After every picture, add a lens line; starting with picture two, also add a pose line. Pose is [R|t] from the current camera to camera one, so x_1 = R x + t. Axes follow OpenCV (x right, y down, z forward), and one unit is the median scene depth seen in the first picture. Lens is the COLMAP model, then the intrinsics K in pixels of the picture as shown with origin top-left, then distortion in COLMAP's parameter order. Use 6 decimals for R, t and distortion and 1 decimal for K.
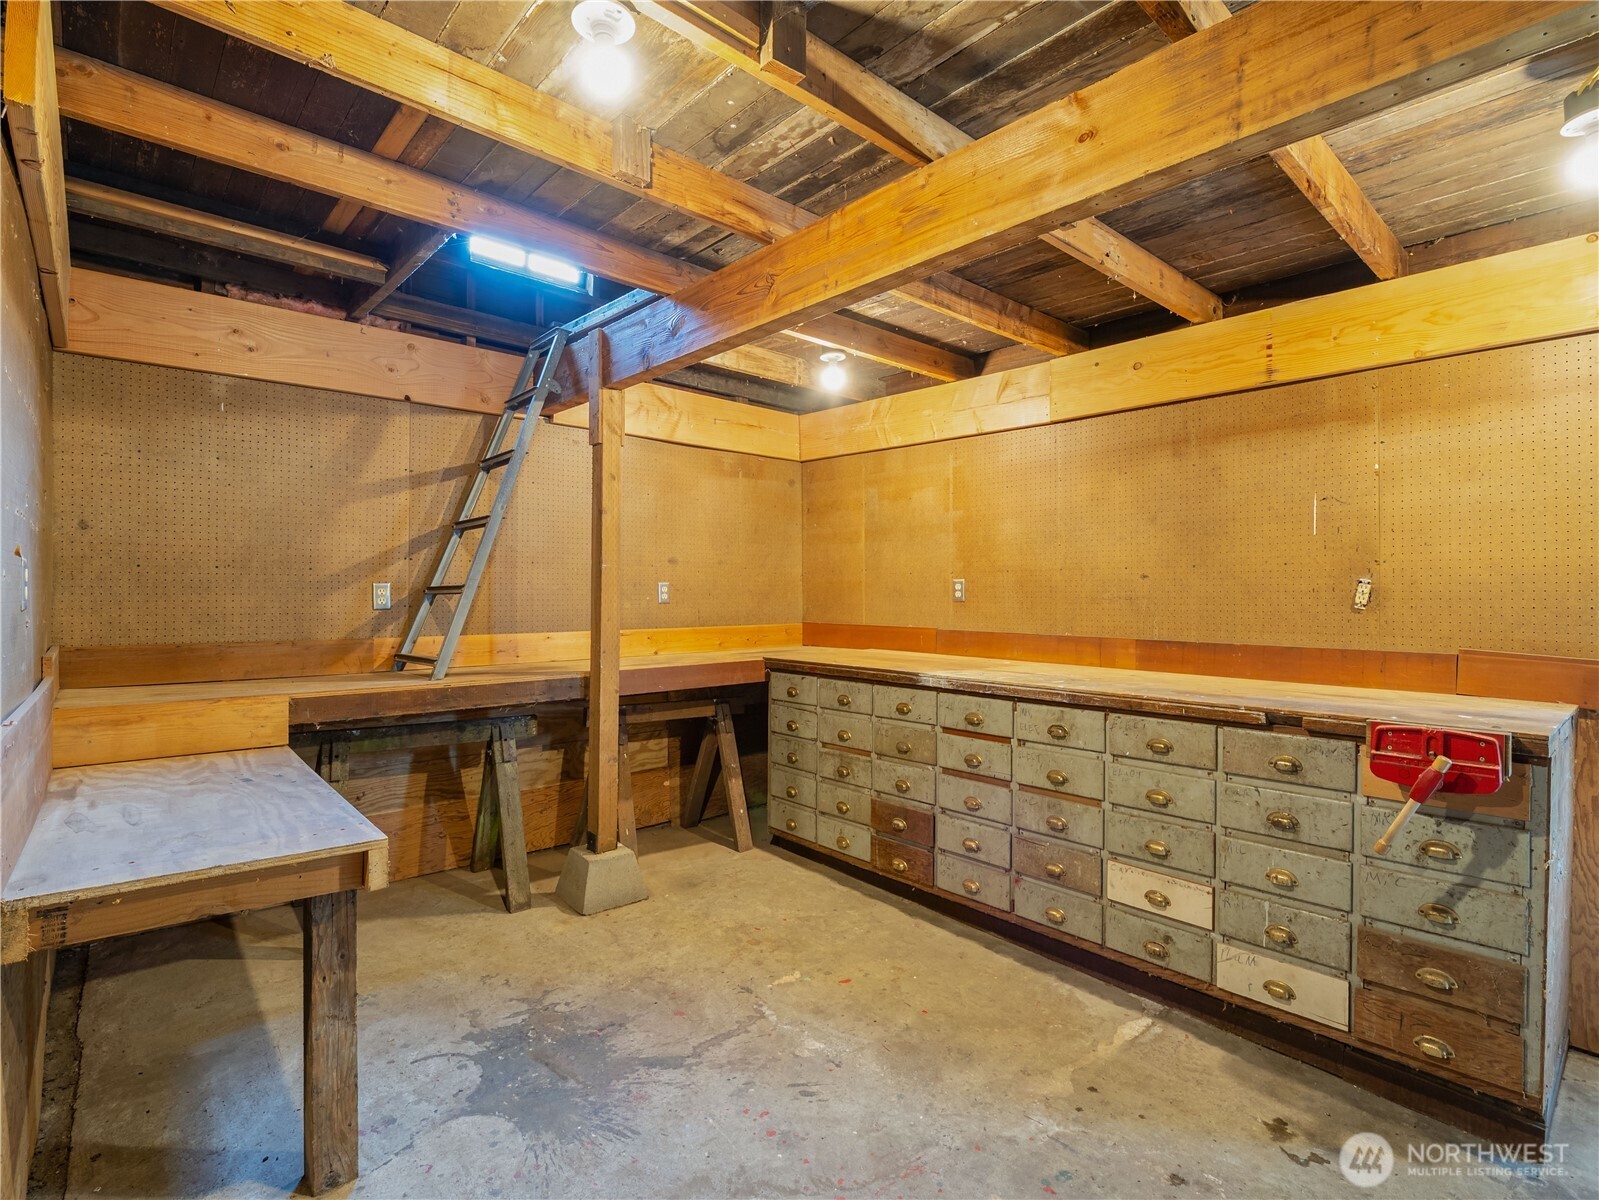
lens RADIAL K [[786.0, 0, 799.5], [0, 786.0, 600.0], [0, 0, 1]] dist [-0.003114, -0.000810]
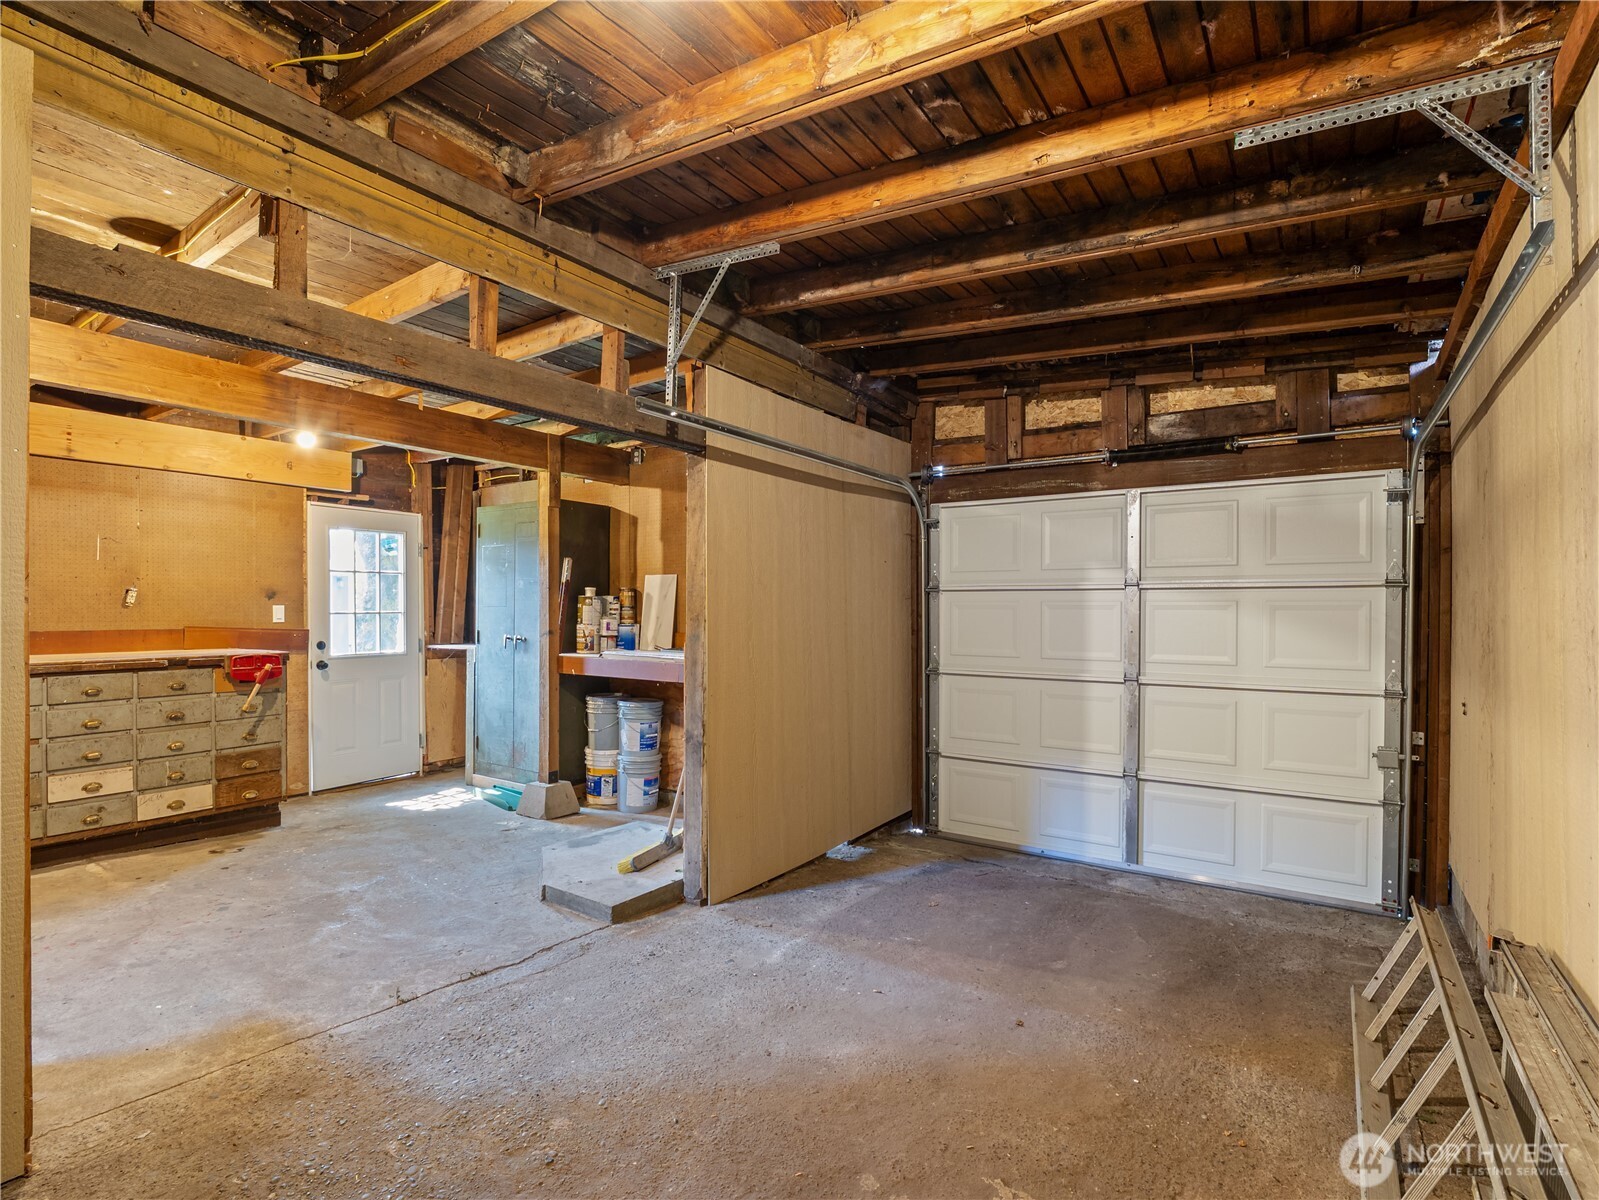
lens RADIAL K [[786.0, 0, 799.5], [0, 786.0, 600.0], [0, 0, 1]] dist [-0.003114, -0.000810]
pose [[-0.234651, 0.004466, 0.972069, -1.536940], [0.003487, 0.999987, -0.003752, 0.012524], [-0.972073, 0.002509, -0.234664, -0.023296]]
